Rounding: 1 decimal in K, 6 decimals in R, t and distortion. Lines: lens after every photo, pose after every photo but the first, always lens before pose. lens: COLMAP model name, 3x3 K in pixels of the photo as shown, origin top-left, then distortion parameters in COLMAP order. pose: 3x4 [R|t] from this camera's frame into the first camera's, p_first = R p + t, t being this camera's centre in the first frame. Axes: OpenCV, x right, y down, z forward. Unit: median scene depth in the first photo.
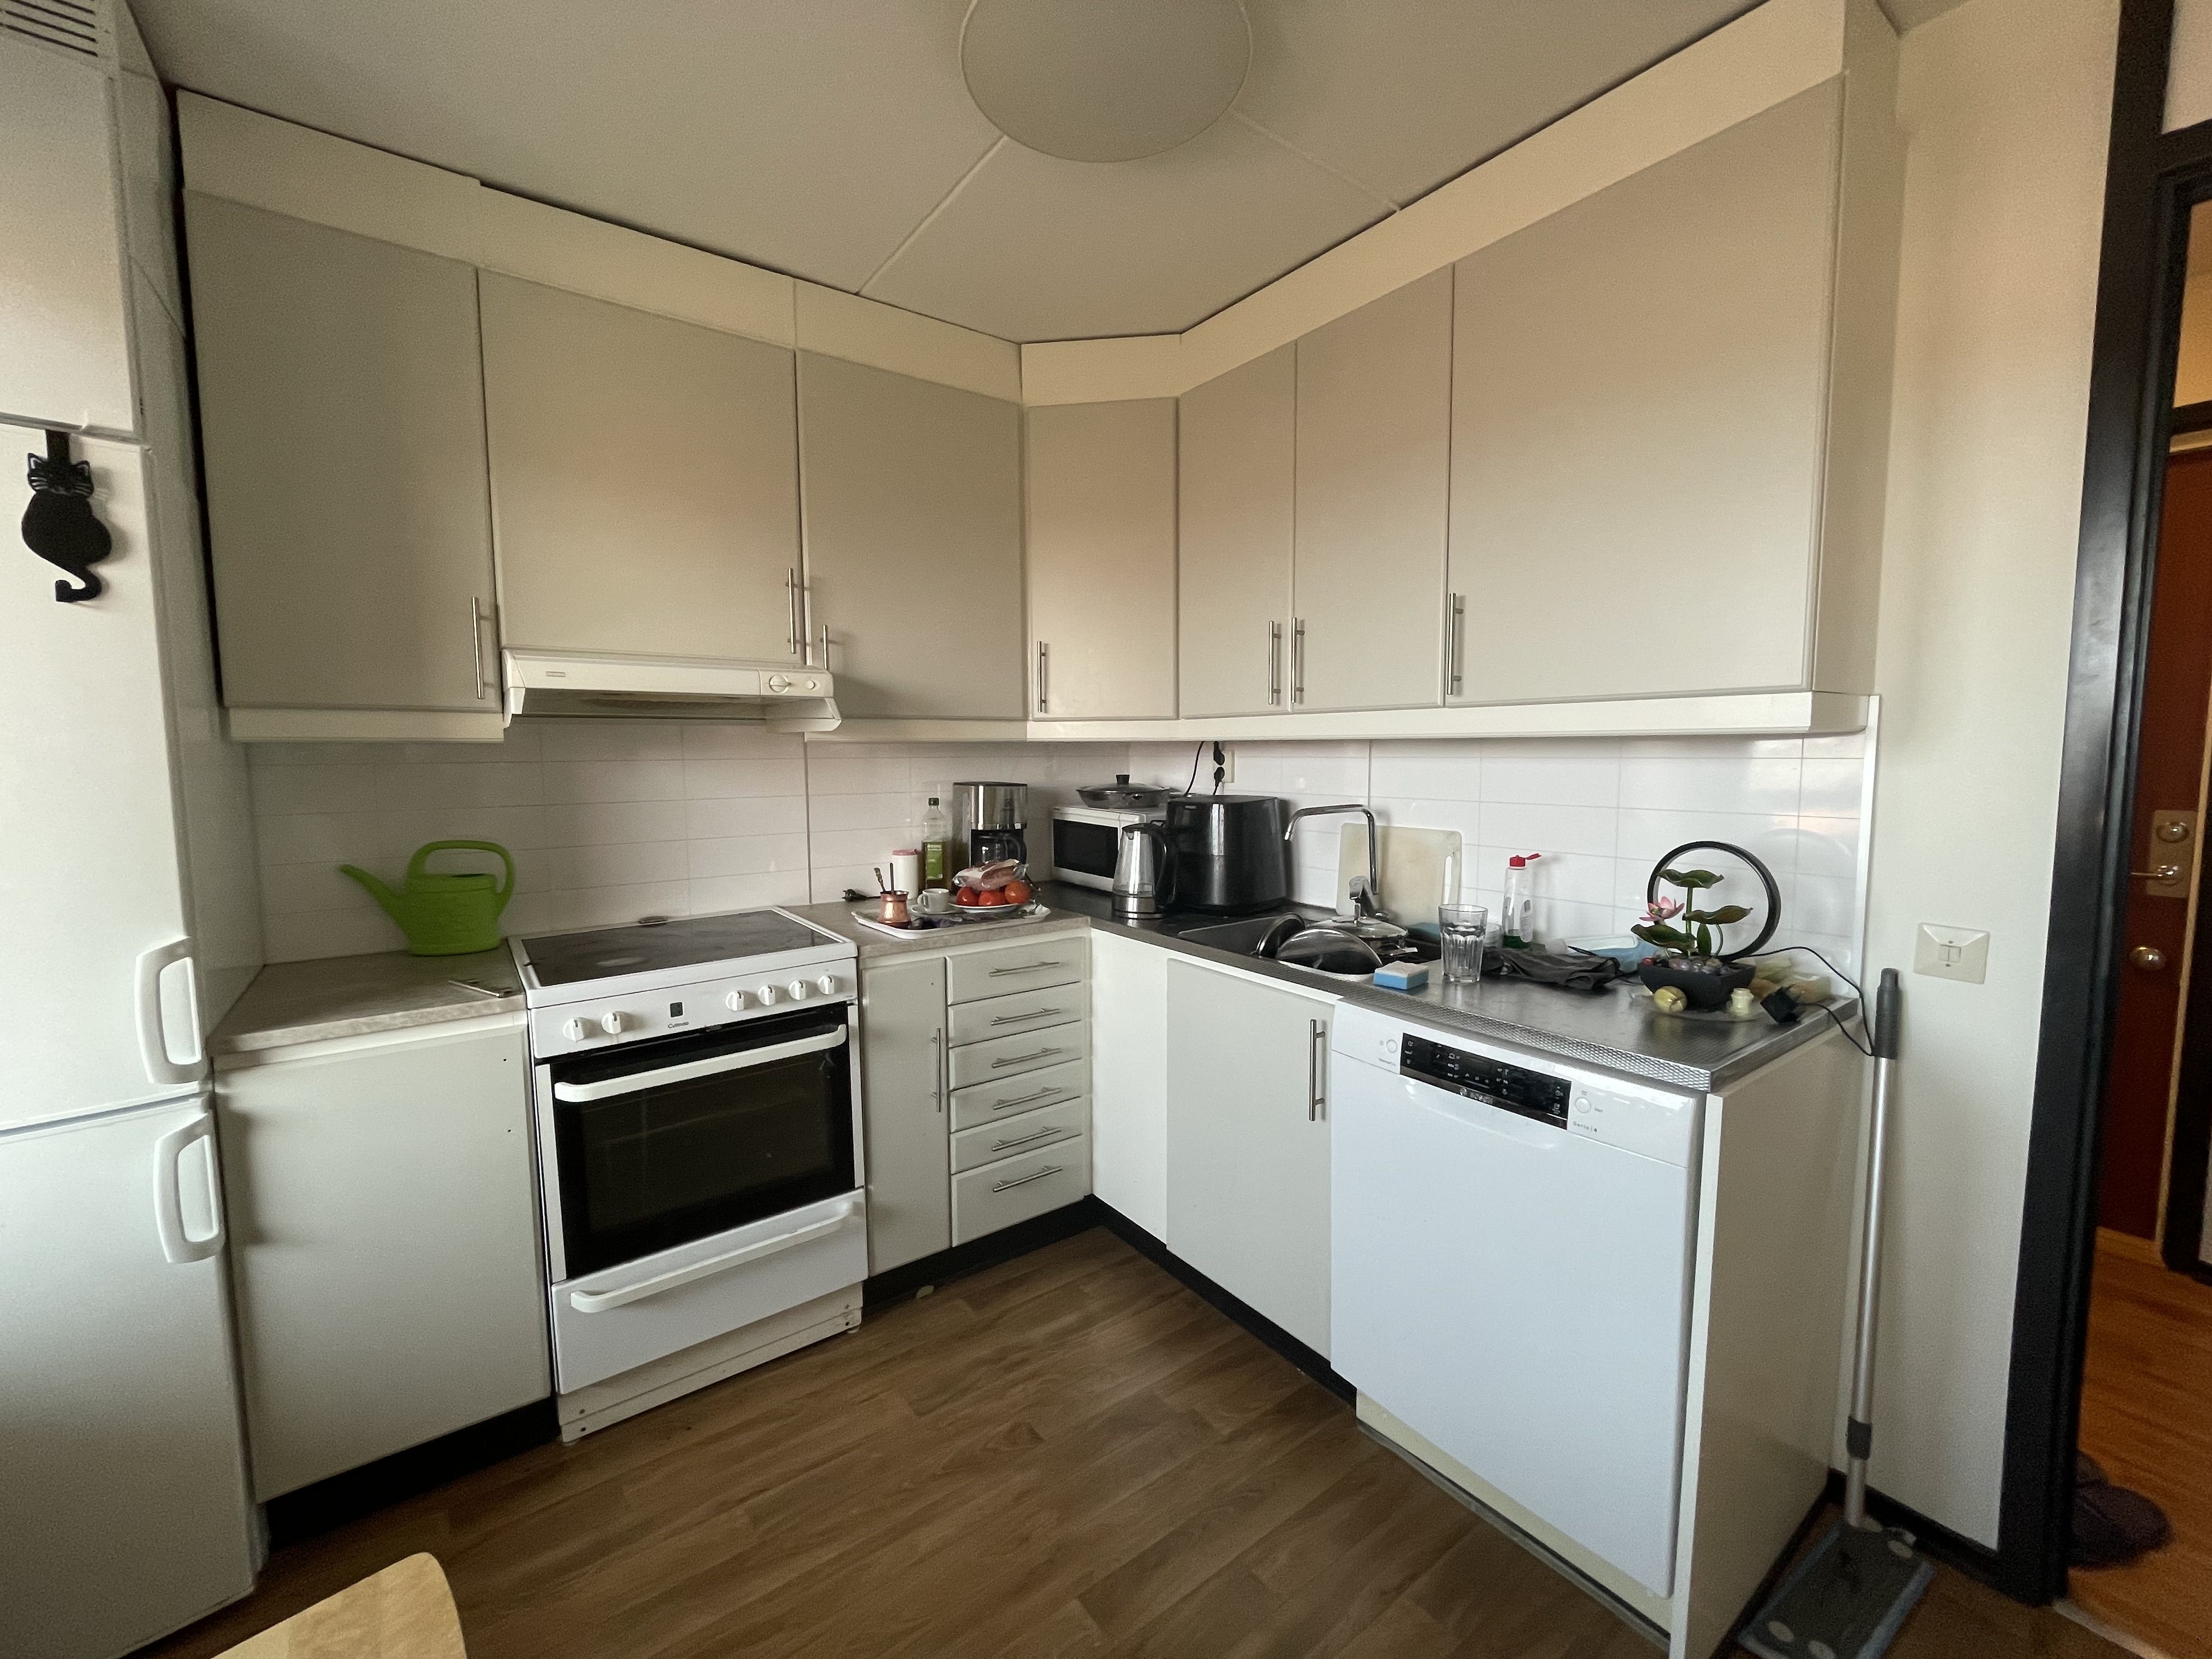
lens RADIAL K [[914.3, 0, 1103.2], [0, 914.3, 827.4], [0, 0, 1]] dist [0.000134, 0.000371]
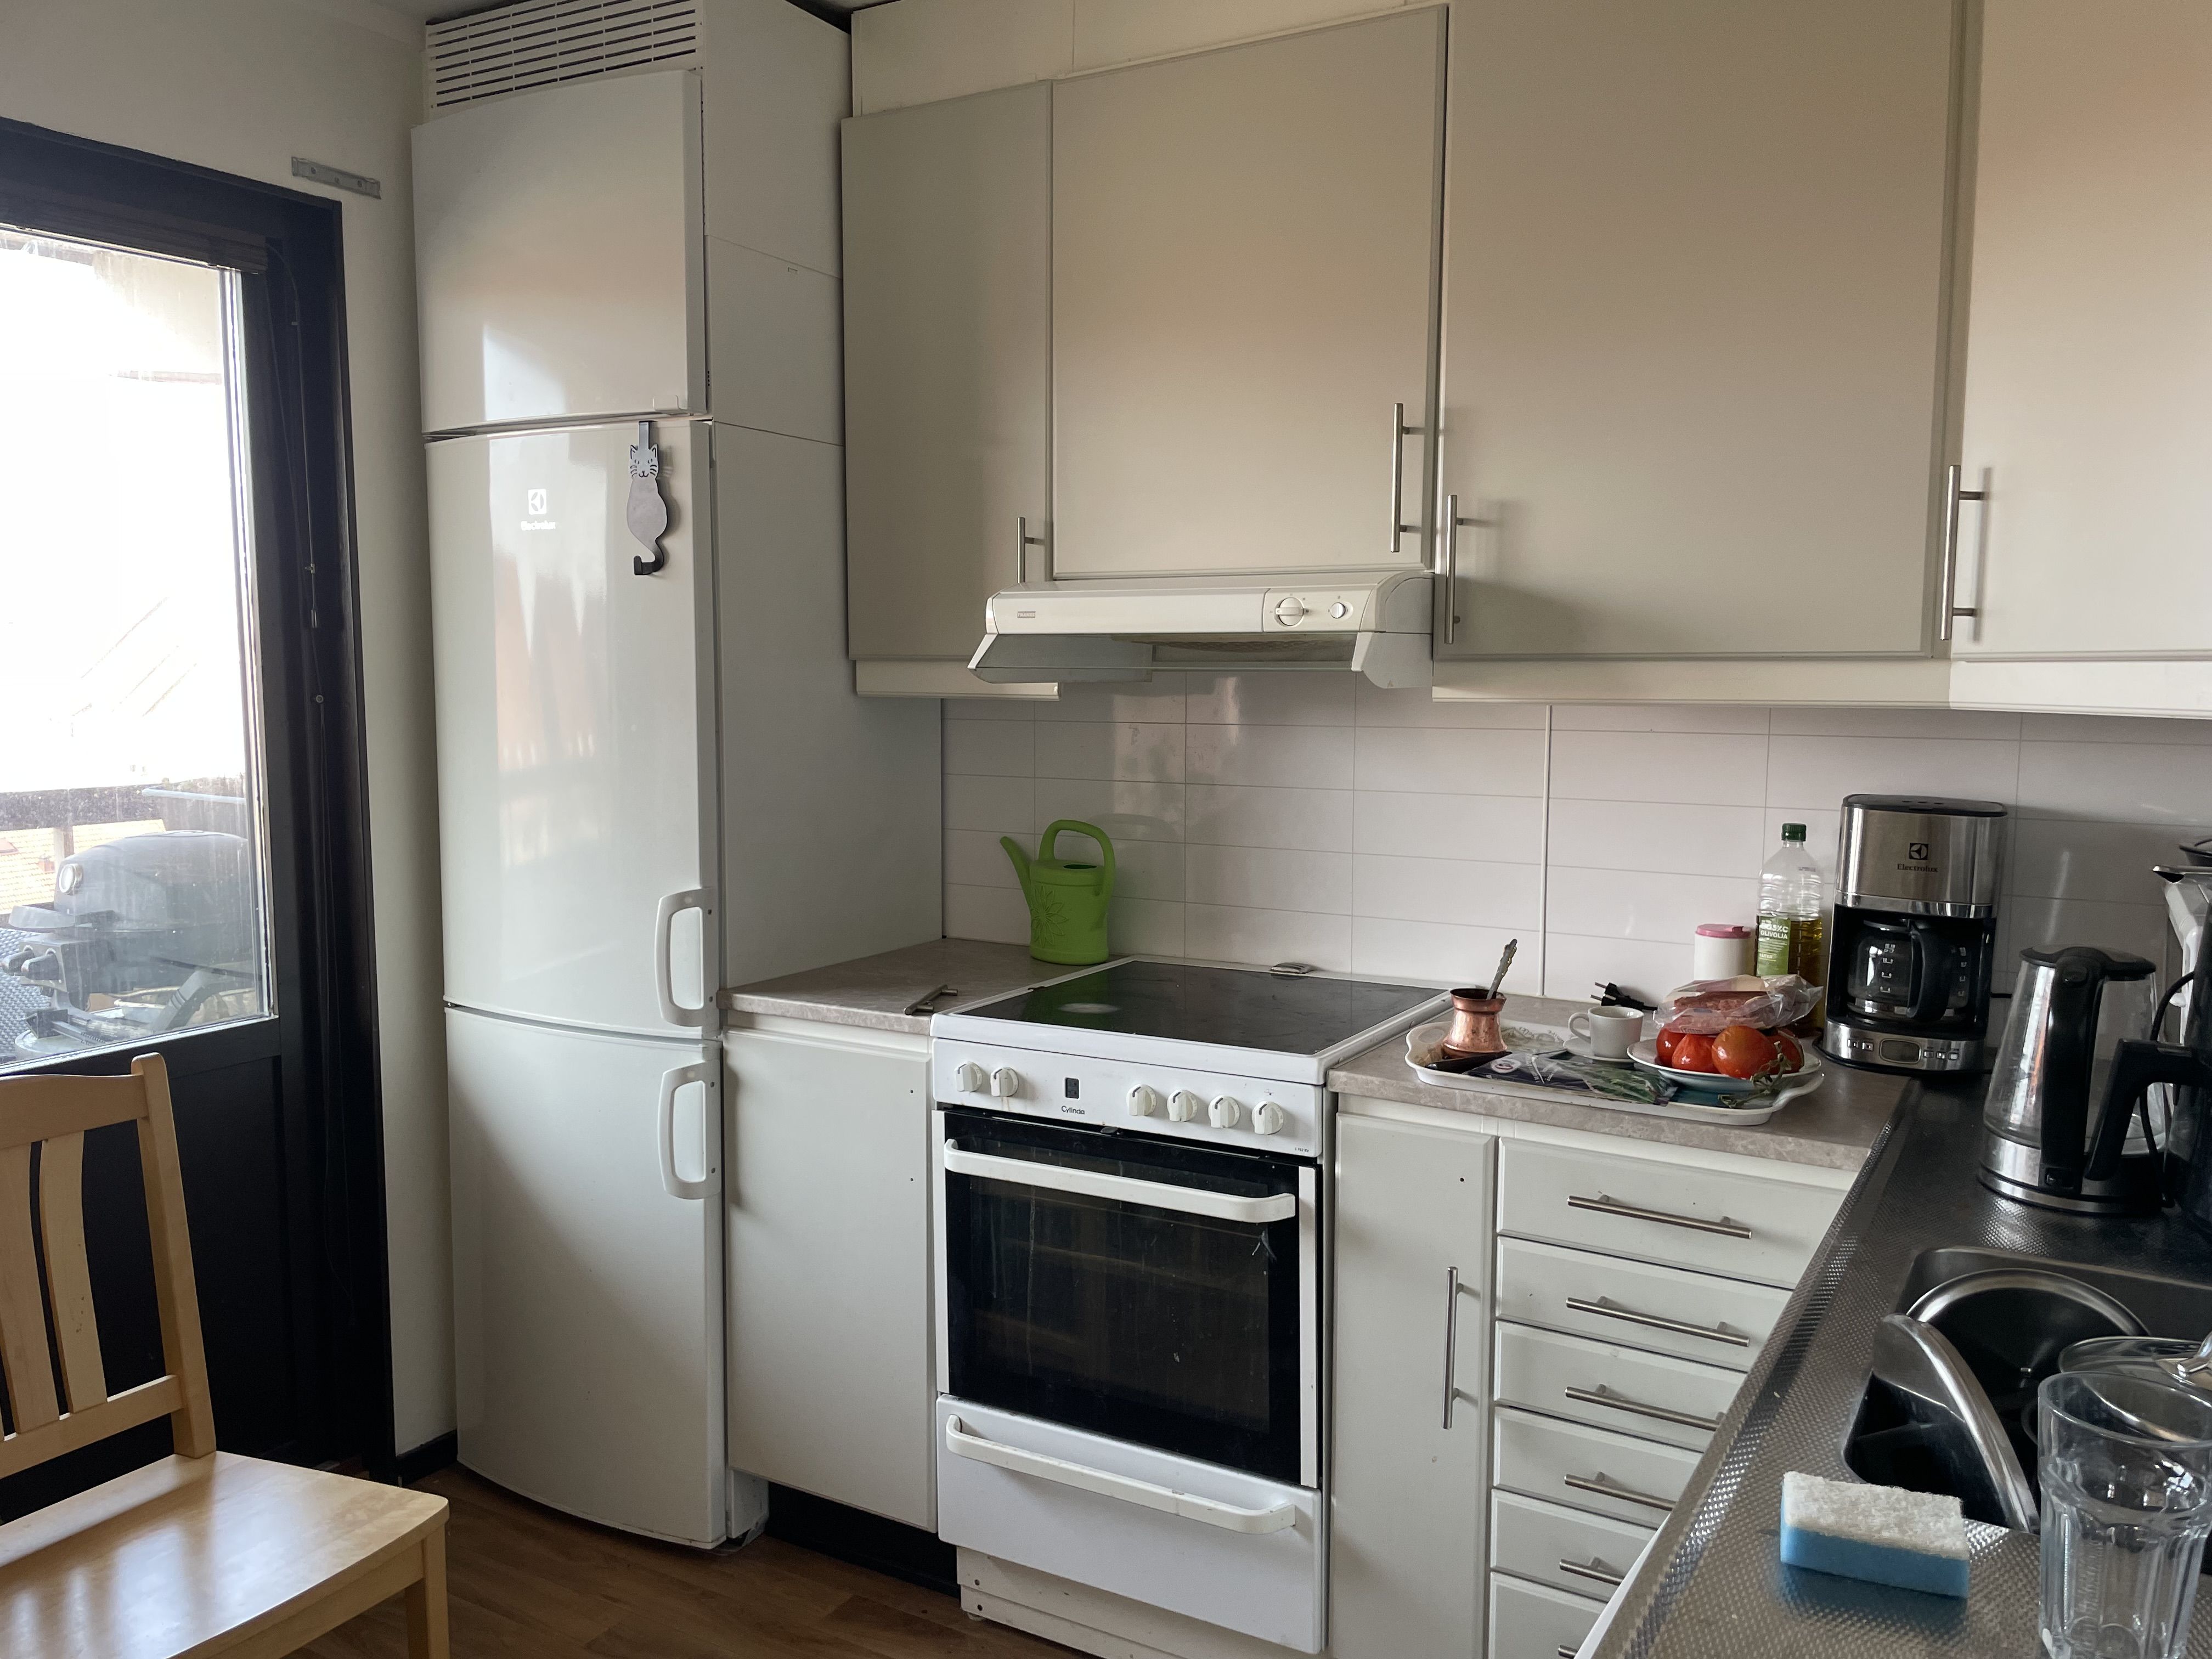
lens RADIAL K [[1709.4, 0, 1103.1], [0, 1709.4, 824.1], [0, 0, 1]] dist [0.084653, -0.100455]
pose [[0.379206, 0.092803, -0.920647, 0.722579], [-0.083986, 0.994303, 0.065635, -0.089020], [0.921493, 0.052433, 0.384840, 0.502473]]
